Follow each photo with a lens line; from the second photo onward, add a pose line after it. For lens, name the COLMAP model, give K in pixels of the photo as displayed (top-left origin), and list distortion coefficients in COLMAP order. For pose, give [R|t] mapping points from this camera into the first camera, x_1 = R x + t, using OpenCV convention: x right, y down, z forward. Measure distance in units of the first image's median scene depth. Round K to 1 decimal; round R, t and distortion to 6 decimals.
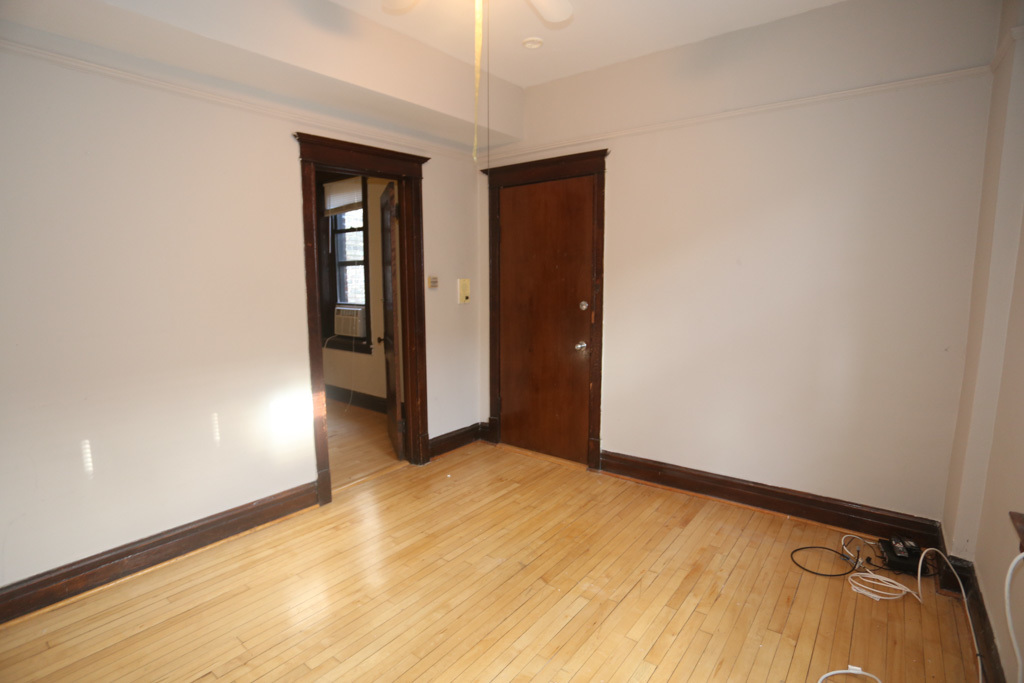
lens RADIAL K [[528.4, 0, 512.0], [0, 528.4, 341.5], [0, 0, 1]] dist [-0.082253, 0.038296]
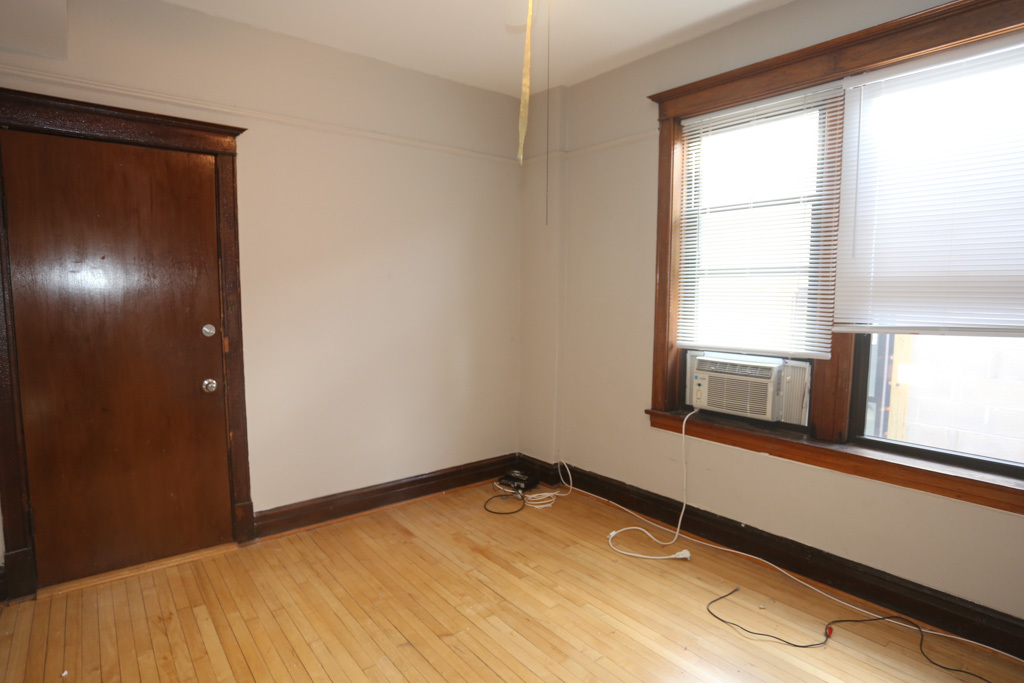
lens RADIAL K [[536.6, 0, 543.7], [0, 536.6, 341.2], [0, 0, 1]] dist [-0.052294, 0.012398]
pose [[0.197635, -0.083998, 0.976670, -0.580184], [0.109694, 0.991959, 0.063116, -0.057638], [-0.974119, 0.094661, 0.205260, 0.477250]]
